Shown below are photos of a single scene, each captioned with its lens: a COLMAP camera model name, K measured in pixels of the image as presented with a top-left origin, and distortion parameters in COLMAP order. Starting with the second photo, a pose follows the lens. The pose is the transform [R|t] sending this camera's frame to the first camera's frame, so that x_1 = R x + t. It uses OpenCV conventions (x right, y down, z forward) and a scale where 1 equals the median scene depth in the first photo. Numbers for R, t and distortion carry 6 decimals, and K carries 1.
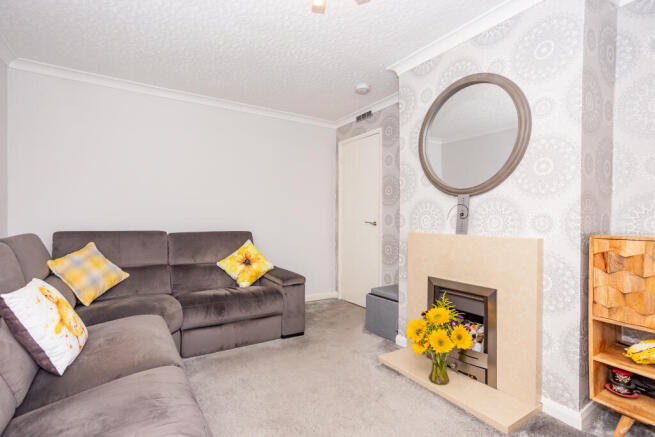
lens RADIAL K [[313.9, 0, 324.0], [0, 313.9, 218.4], [0, 0, 1]] dist [-0.020468, 0.000727]
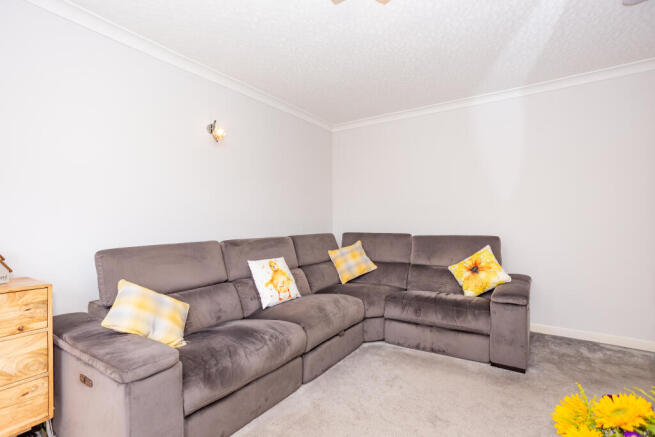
lens RADIAL K [[313.9, 0, 324.0], [0, 313.9, 218.4], [0, 0, 1]] dist [-0.020468, 0.000727]
pose [[0.403966, -0.029082, -0.914312, 0.453238], [0.012829, 0.999576, -0.026126, 0.010691], [0.914684, -0.001176, 0.404168, 0.263952]]
